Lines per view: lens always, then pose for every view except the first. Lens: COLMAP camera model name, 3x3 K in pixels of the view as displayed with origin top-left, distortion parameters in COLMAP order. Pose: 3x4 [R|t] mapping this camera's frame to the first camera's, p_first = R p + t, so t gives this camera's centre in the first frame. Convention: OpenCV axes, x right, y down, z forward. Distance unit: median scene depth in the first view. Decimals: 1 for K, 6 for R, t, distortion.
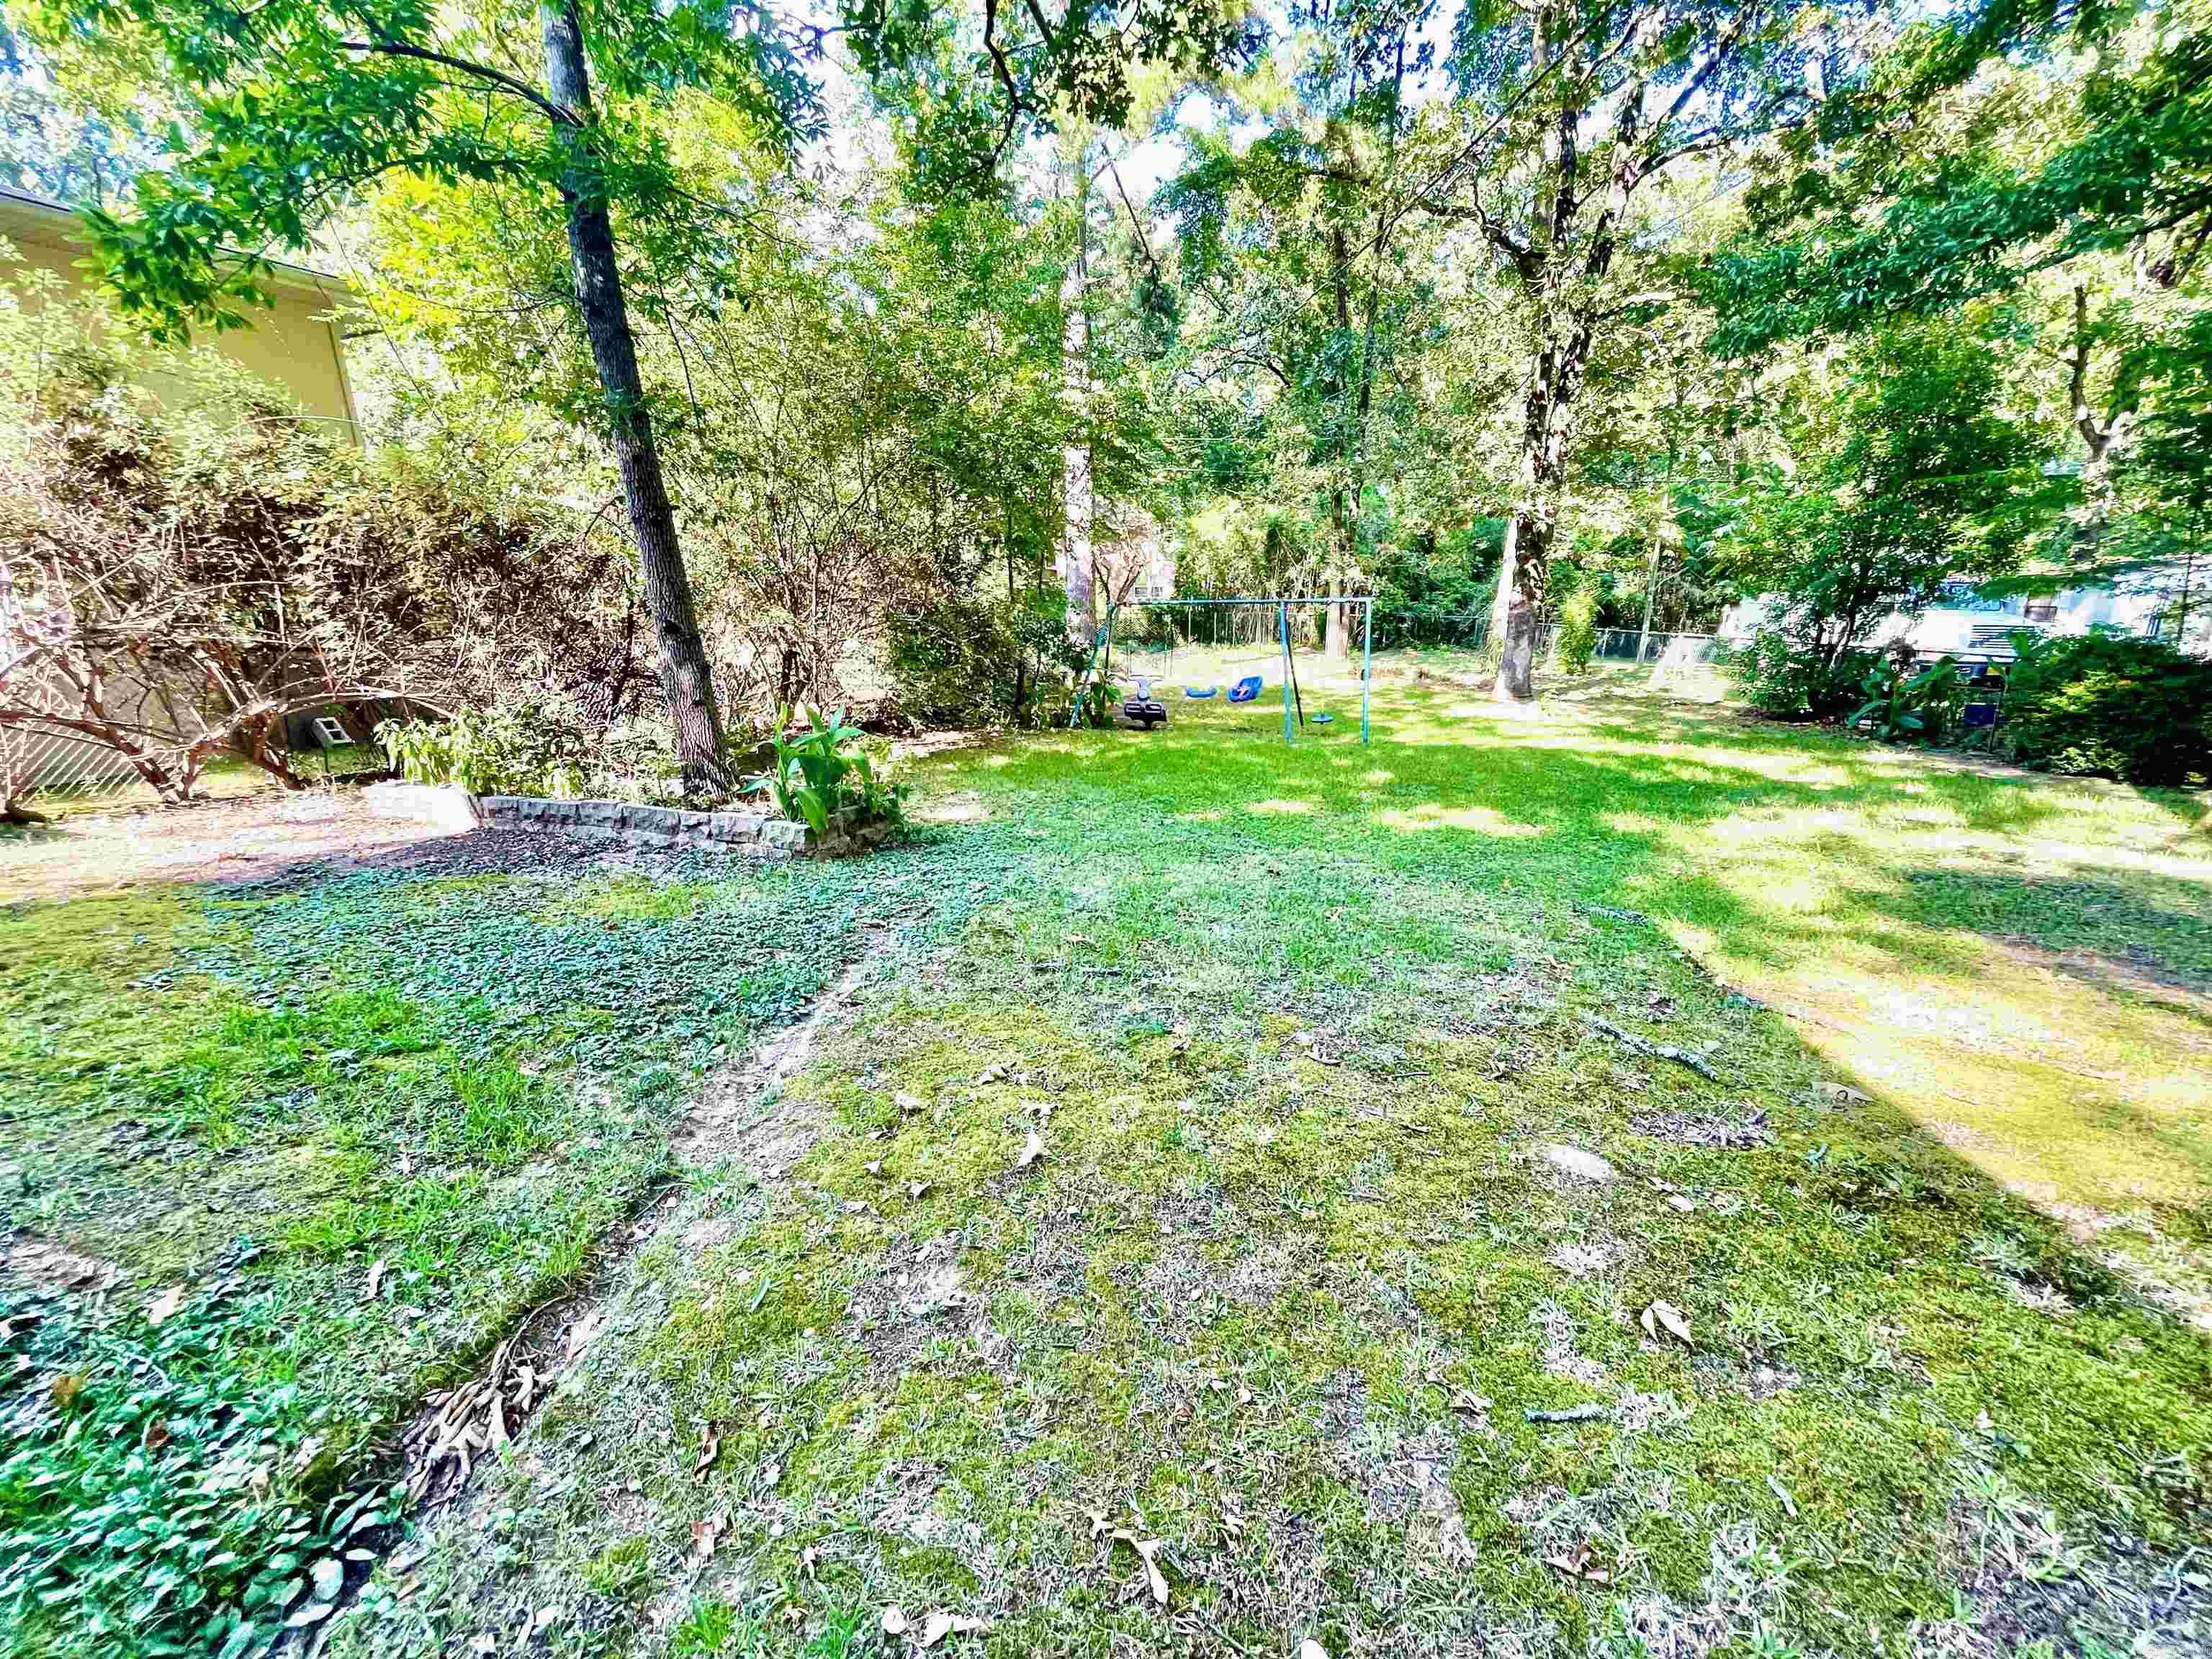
lens RADIAL K [[899.0, 0, 1106.0], [0, 899.0, 829.5], [0, 0, 1]] dist [-0.000135, 0.016686]
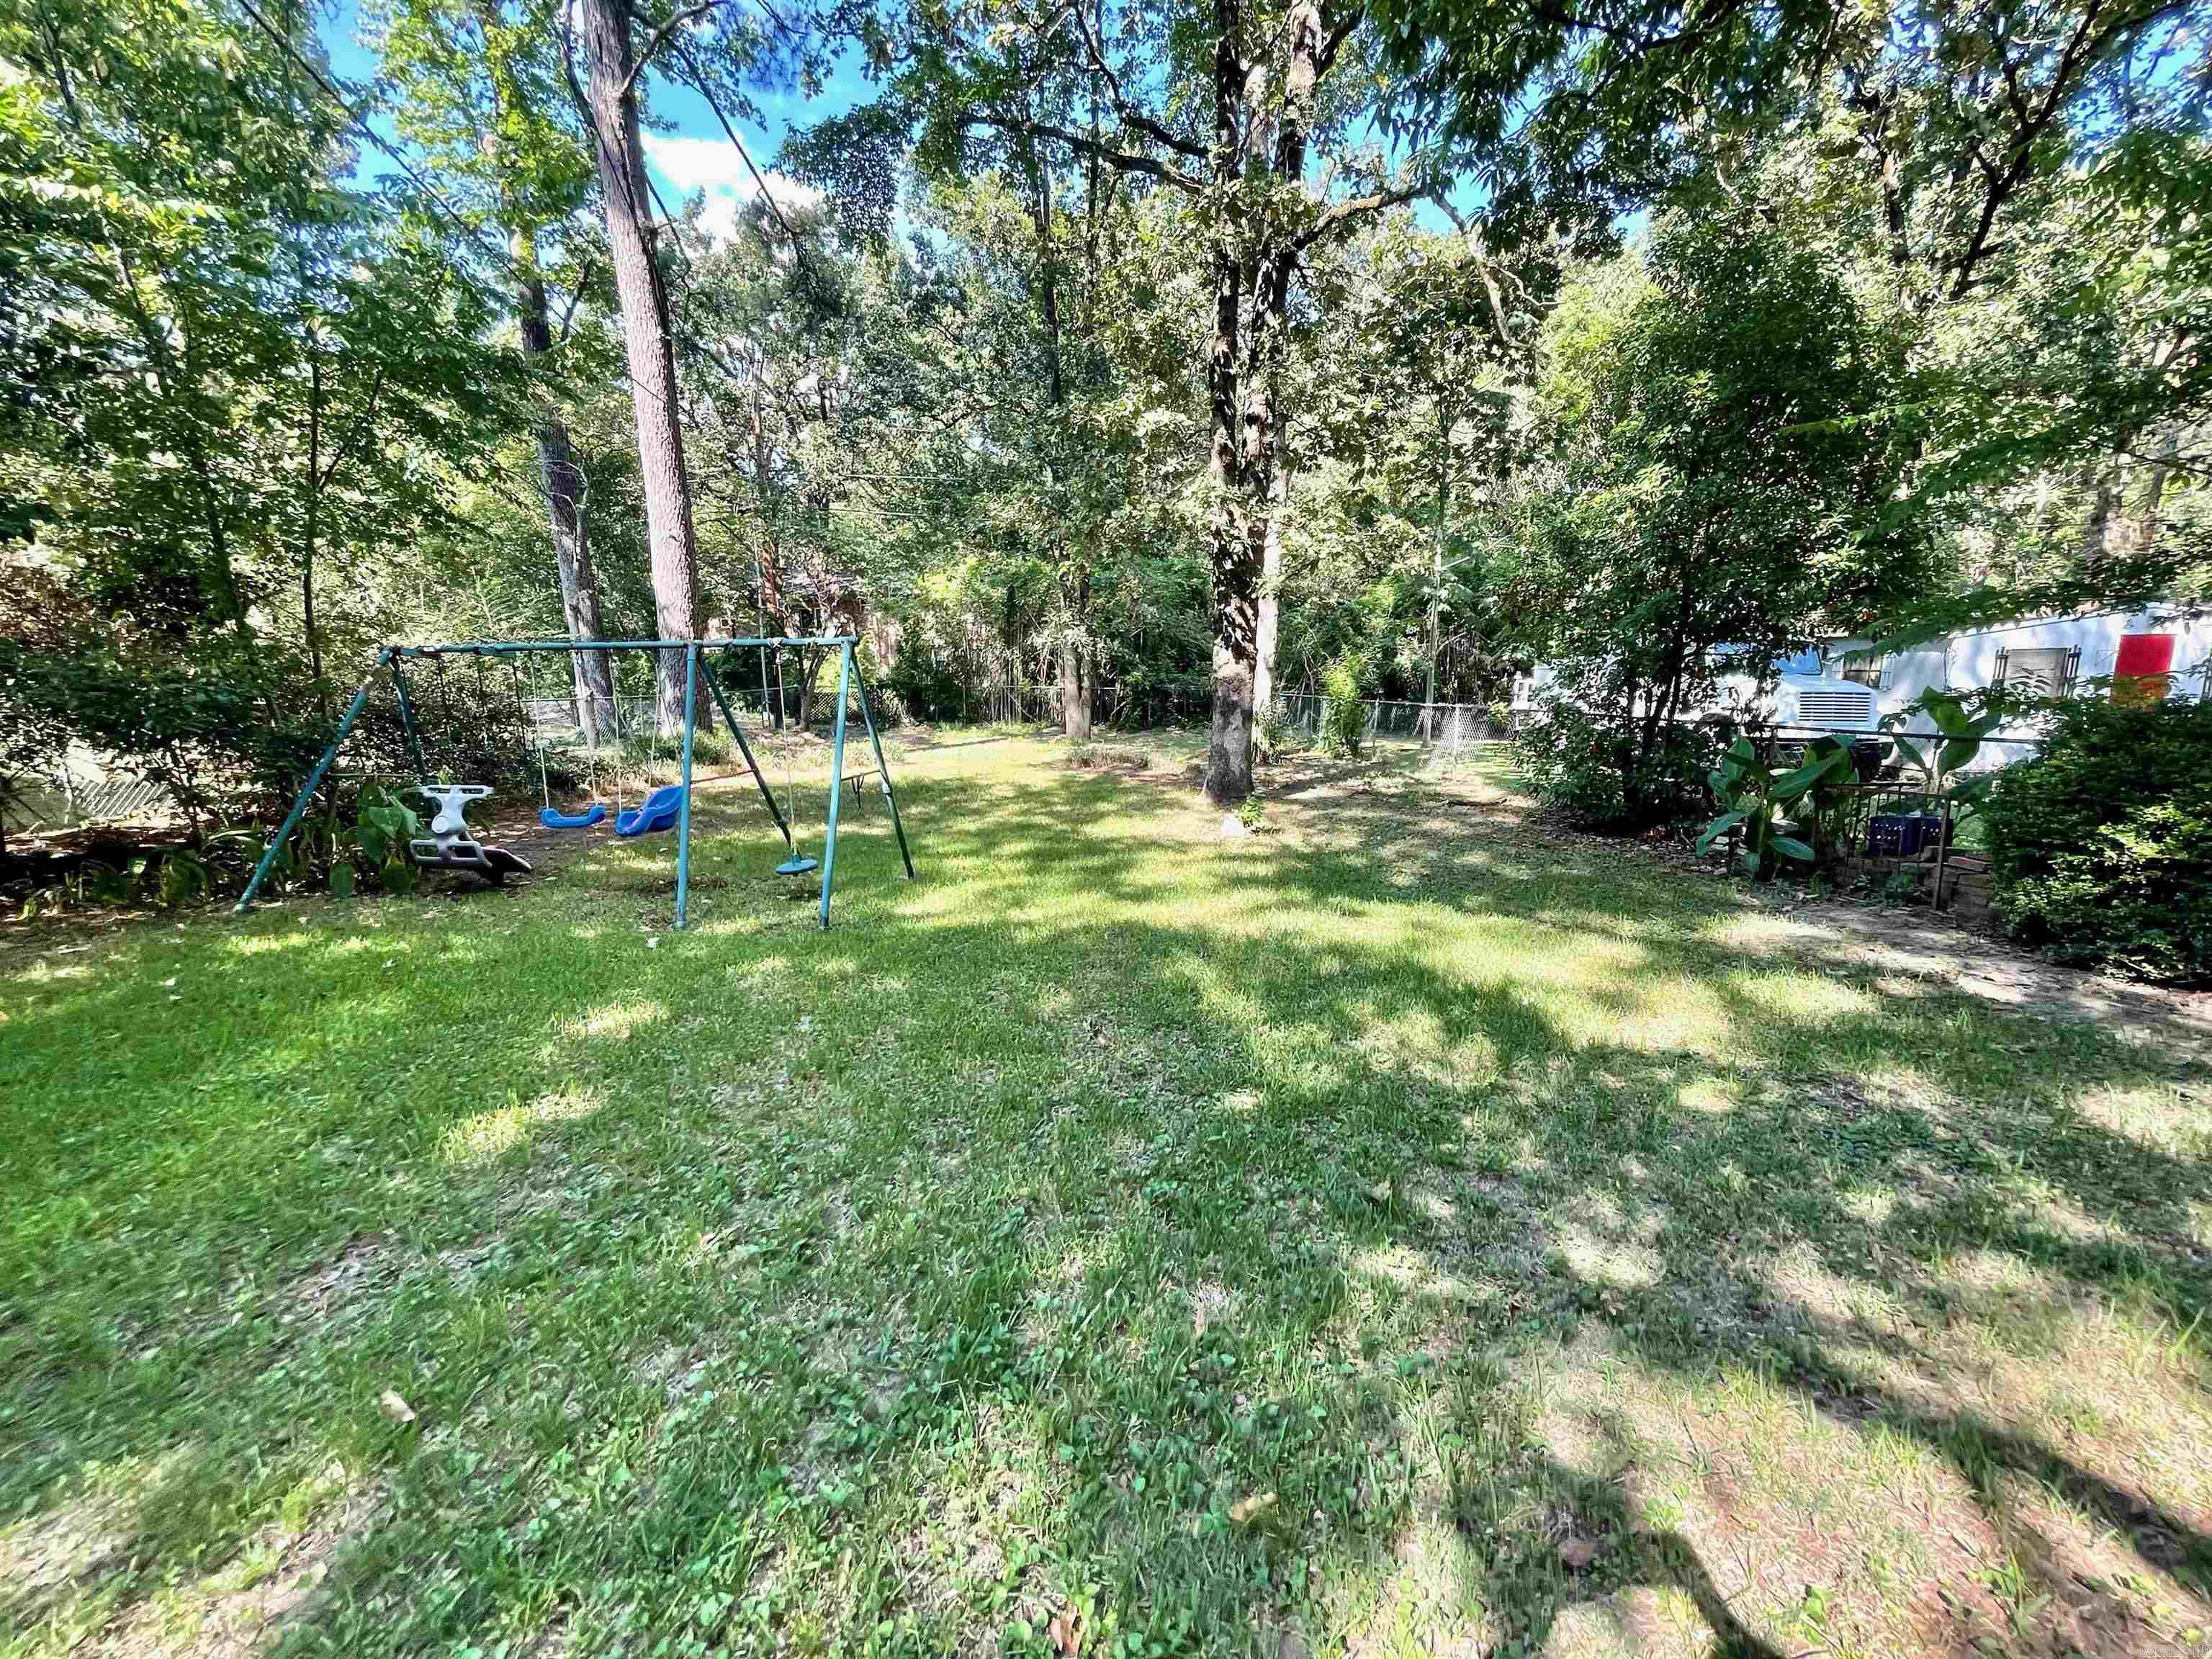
lens RADIAL K [[858.2, 0, 1106.0], [0, 858.2, 829.5], [0, 0, 1]] dist [0.017339, 0.000012]
pose [[0.991287, -0.029217, 0.128436, 0.223415], [0.039593, 0.996089, -0.078987, -0.061231], [-0.125626, 0.083384, 0.988567, 0.298428]]
